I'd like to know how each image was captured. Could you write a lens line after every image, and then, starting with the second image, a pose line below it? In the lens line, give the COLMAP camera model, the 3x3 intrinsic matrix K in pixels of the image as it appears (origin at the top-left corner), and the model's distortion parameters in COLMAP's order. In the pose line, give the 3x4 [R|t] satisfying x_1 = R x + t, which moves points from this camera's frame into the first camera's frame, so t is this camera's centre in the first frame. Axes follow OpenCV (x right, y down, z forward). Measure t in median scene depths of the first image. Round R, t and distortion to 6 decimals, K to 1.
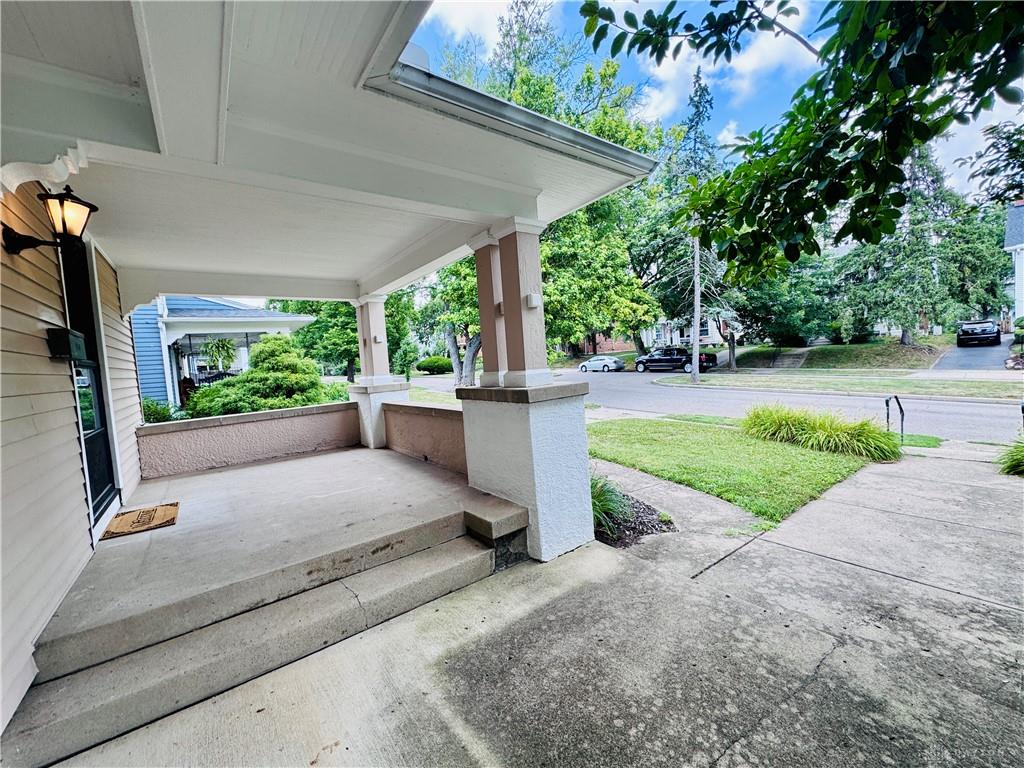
lens RADIAL K [[406.0, 0, 510.1], [0, 406.0, 383.3], [0, 0, 1]] dist [-0.003081, -0.000070]
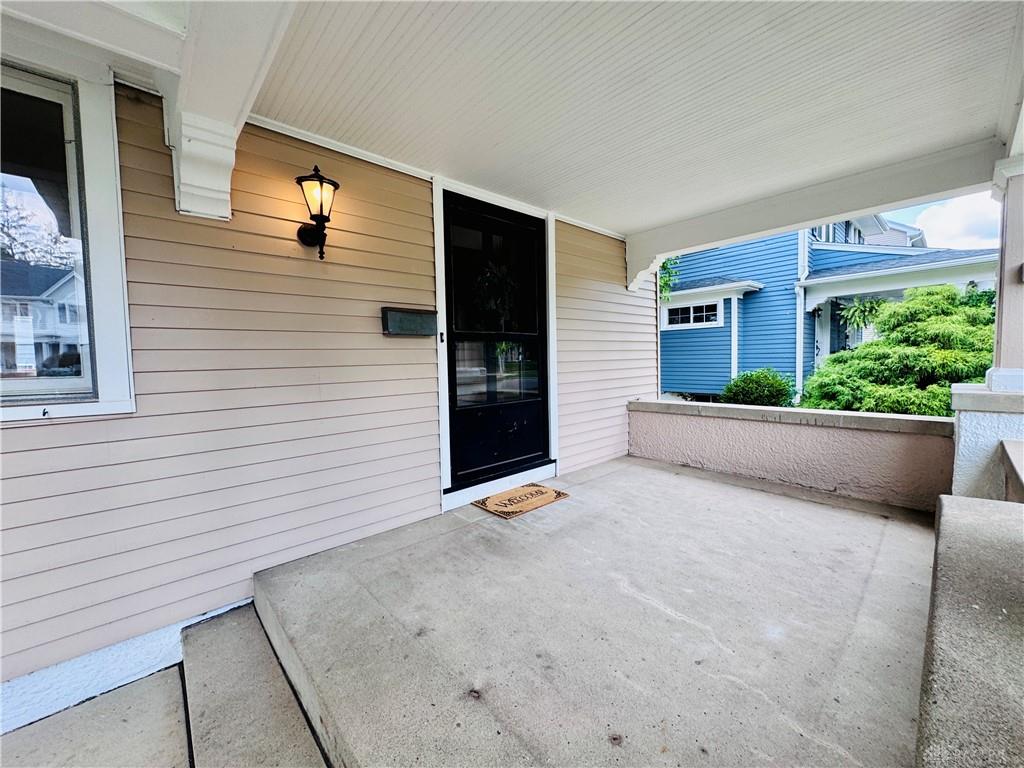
lens RADIAL K [[406.0, 0, 510.2], [0, 406.0, 379.4], [0, 0, 1]] dist [-0.003081, -0.000070]
pose [[0.090816, 0.114904, -0.989217, 0.009717], [-0.041578, 0.992893, 0.111514, -0.021102], [0.994999, 0.031002, 0.094948, 0.313736]]
